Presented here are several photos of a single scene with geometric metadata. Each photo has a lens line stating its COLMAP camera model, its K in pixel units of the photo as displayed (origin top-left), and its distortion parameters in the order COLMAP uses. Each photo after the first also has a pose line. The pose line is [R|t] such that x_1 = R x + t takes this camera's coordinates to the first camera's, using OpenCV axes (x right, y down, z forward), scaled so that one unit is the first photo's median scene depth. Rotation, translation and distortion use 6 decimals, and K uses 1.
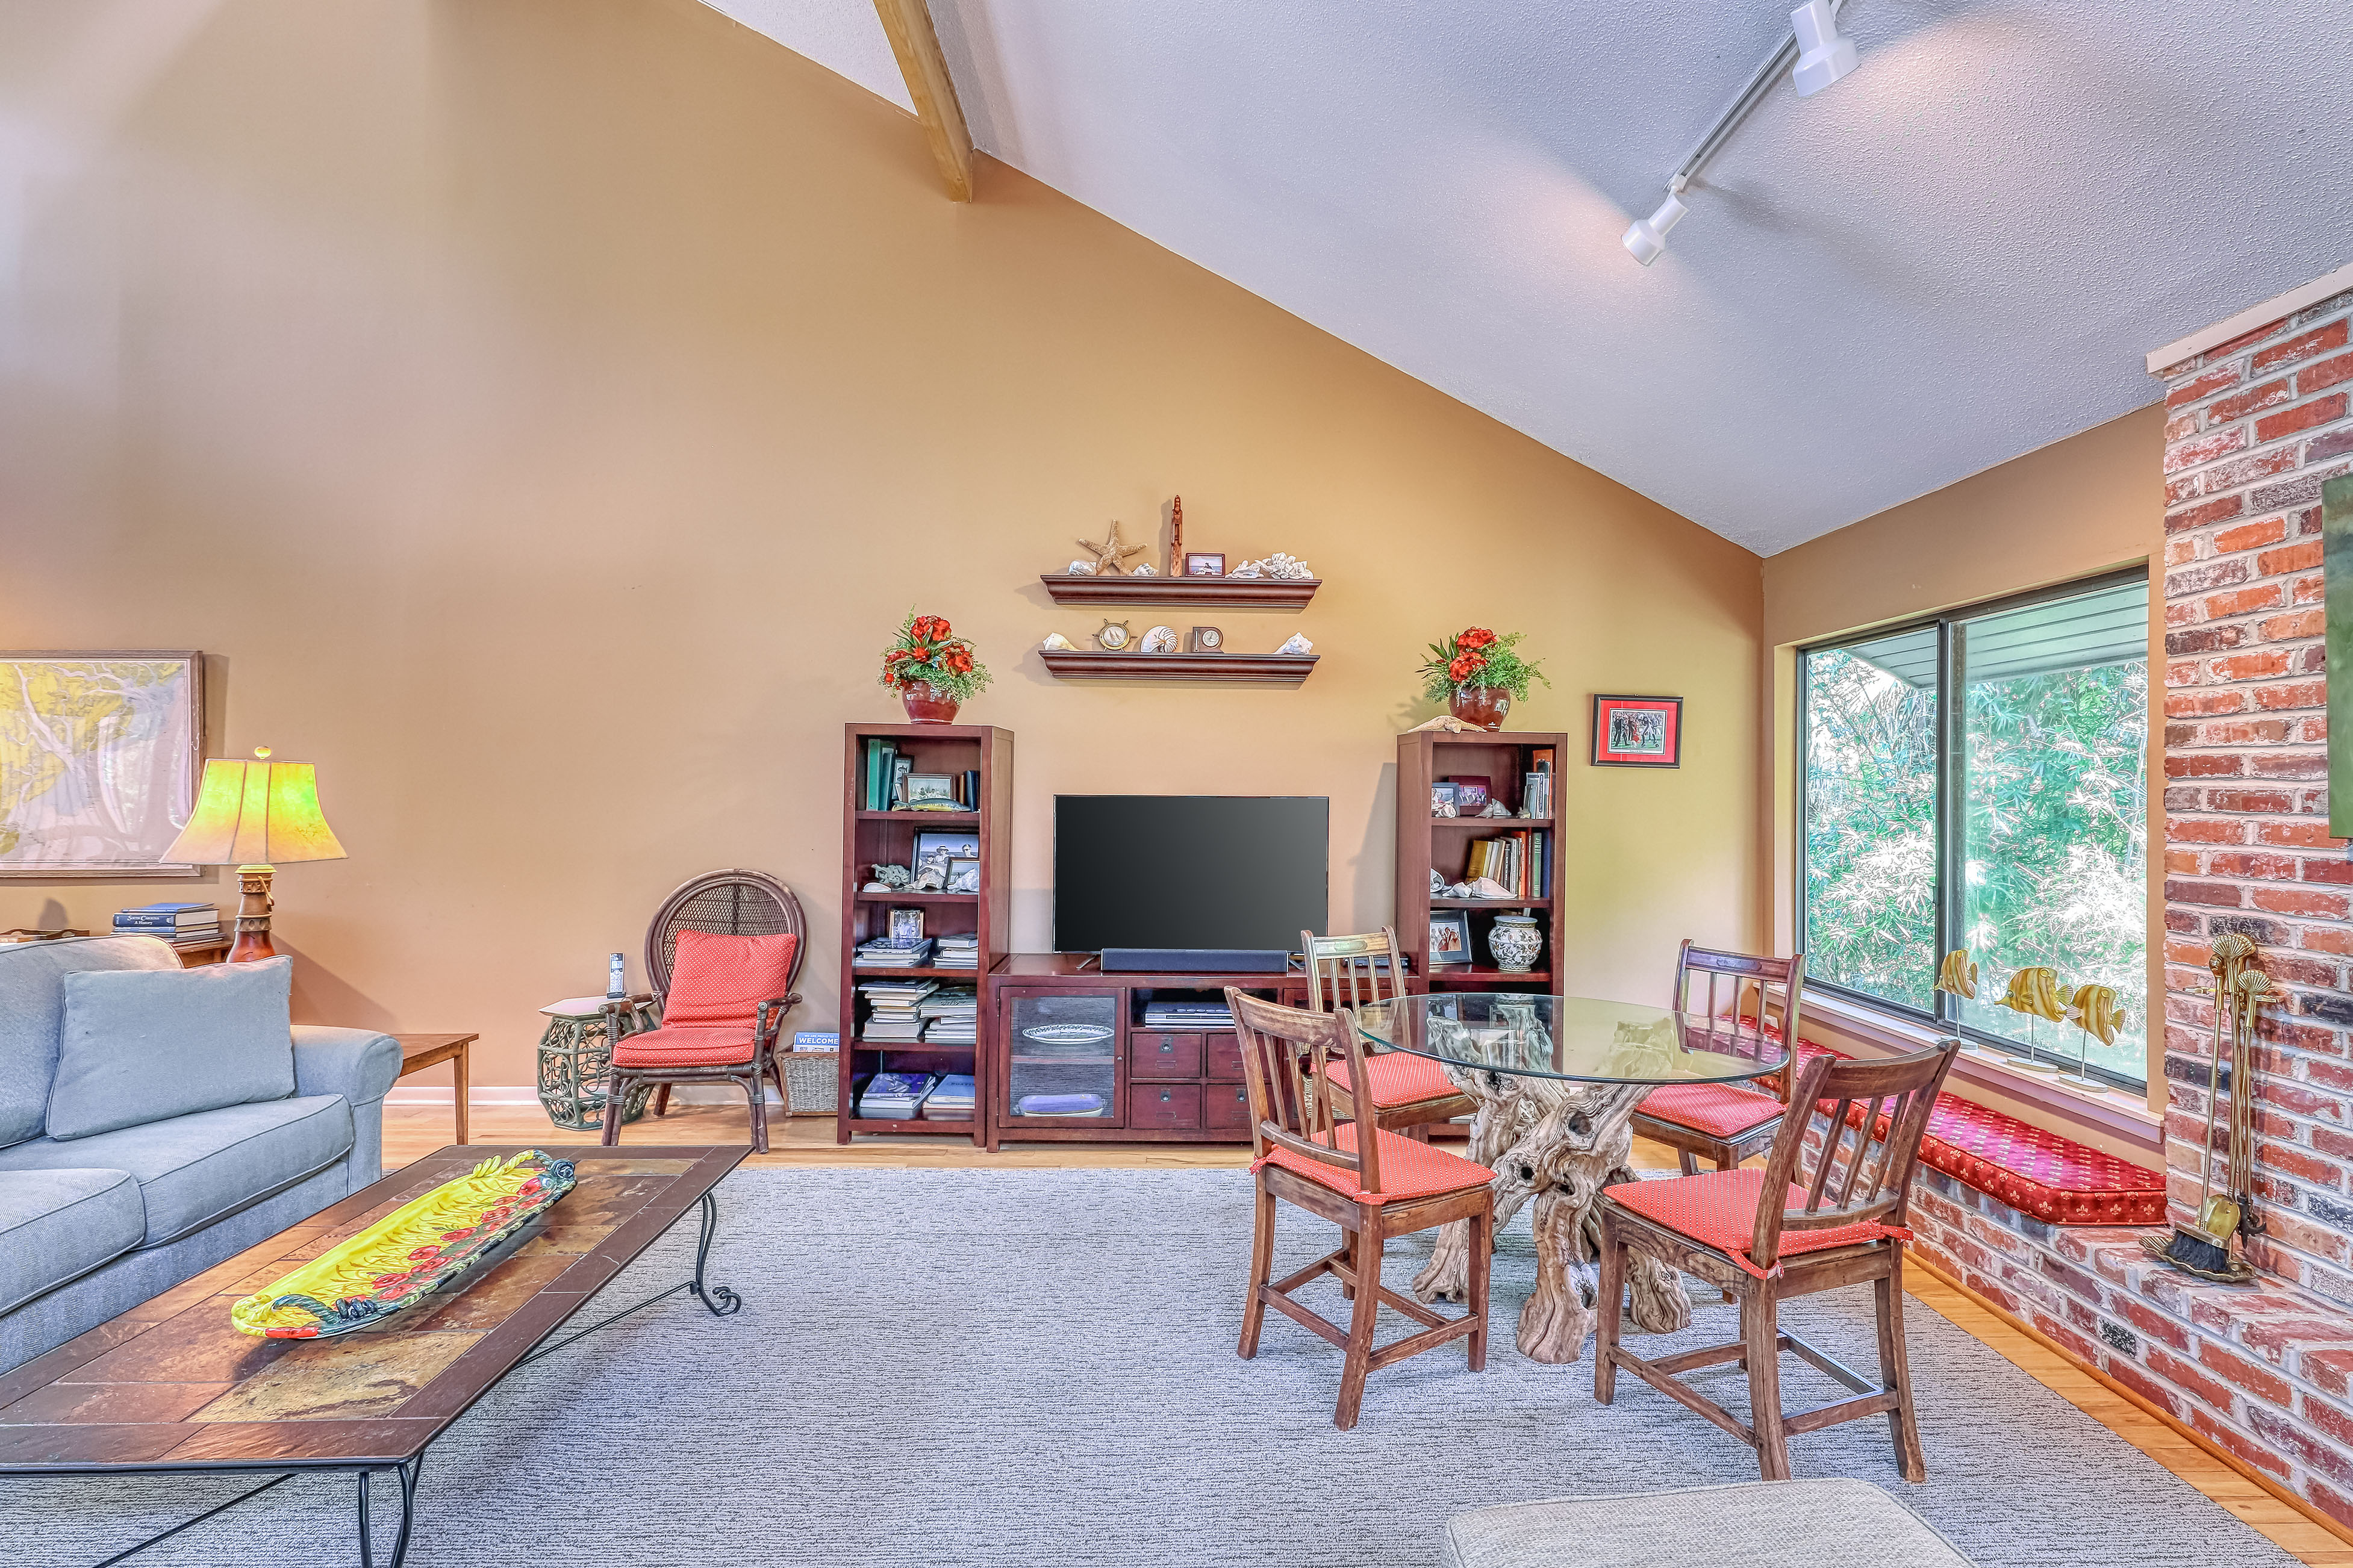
lens RADIAL K [[1023.0, 0, 1187.9], [0, 1023.0, 784.8], [0, 0, 1]] dist [0.003366, 0.000516]
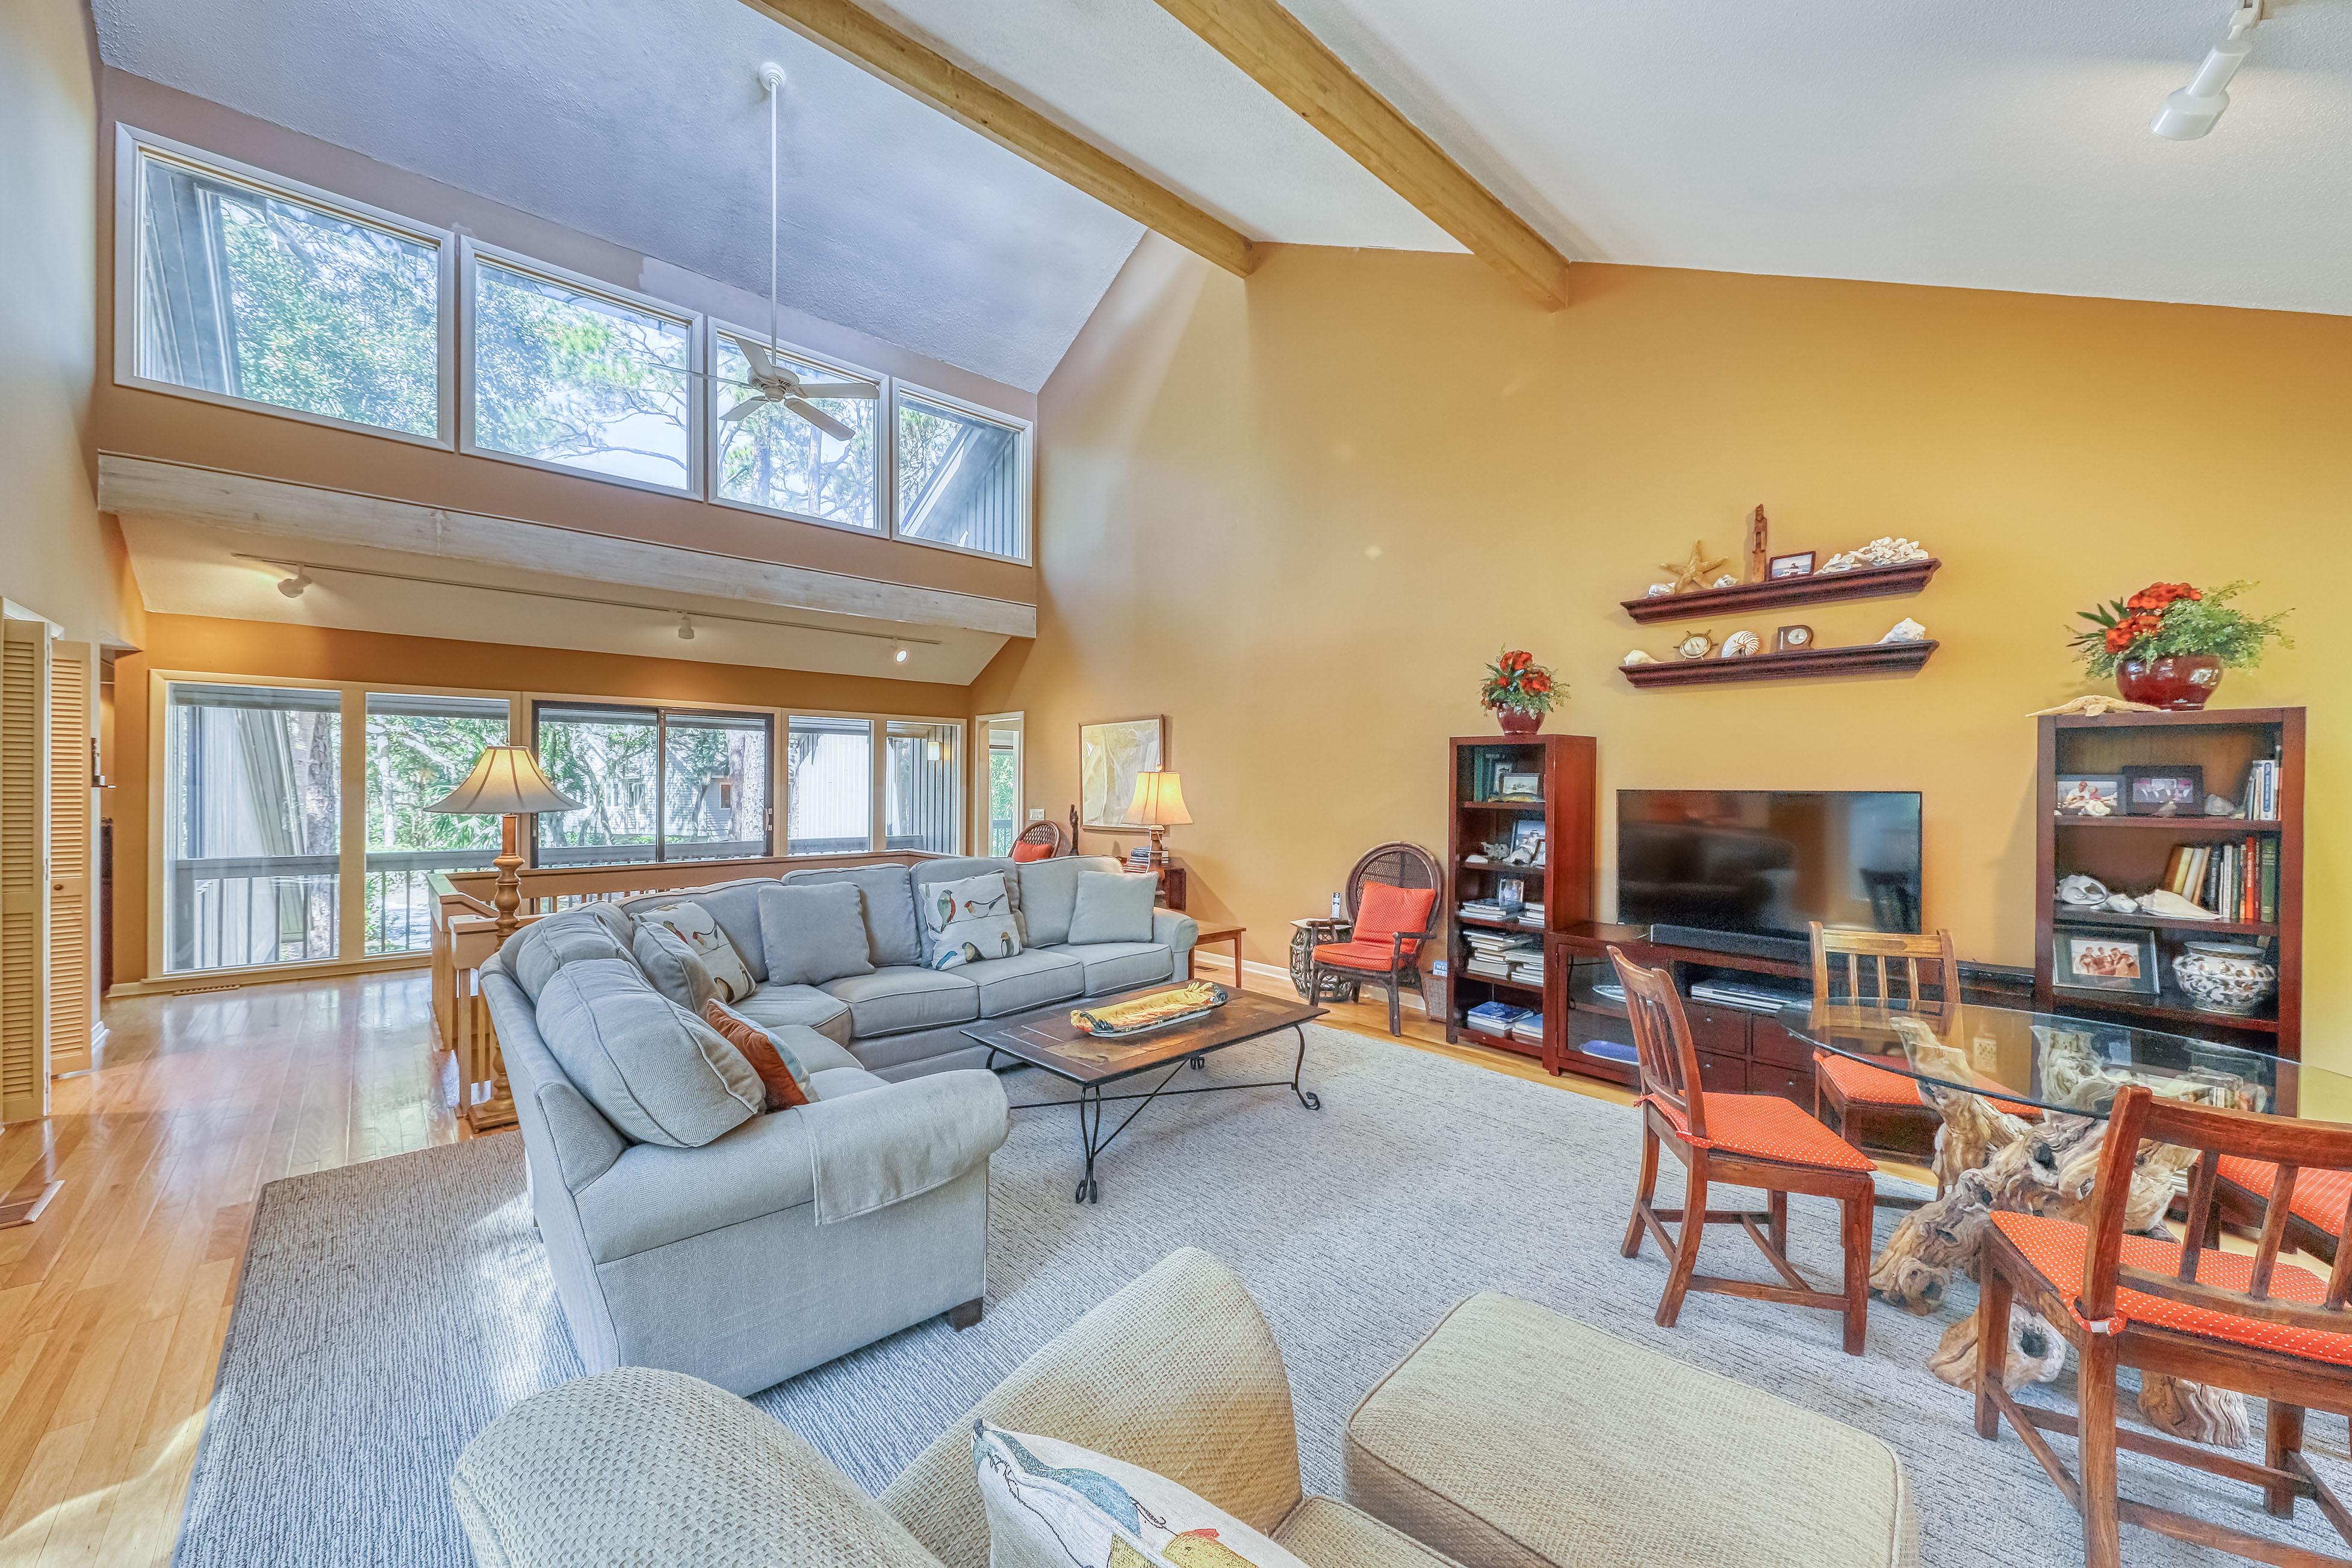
lens RADIAL K [[853.6, 0, 1172.3], [0, 853.6, 785.0], [0, 0, 1]] dist [0.000277, -0.000212]
pose [[0.663593, -0.004187, -0.748082, 0.266161], [0.005611, 0.999984, -0.000619, 0.002427], [0.748072, -0.003787, 0.663606, -0.036720]]
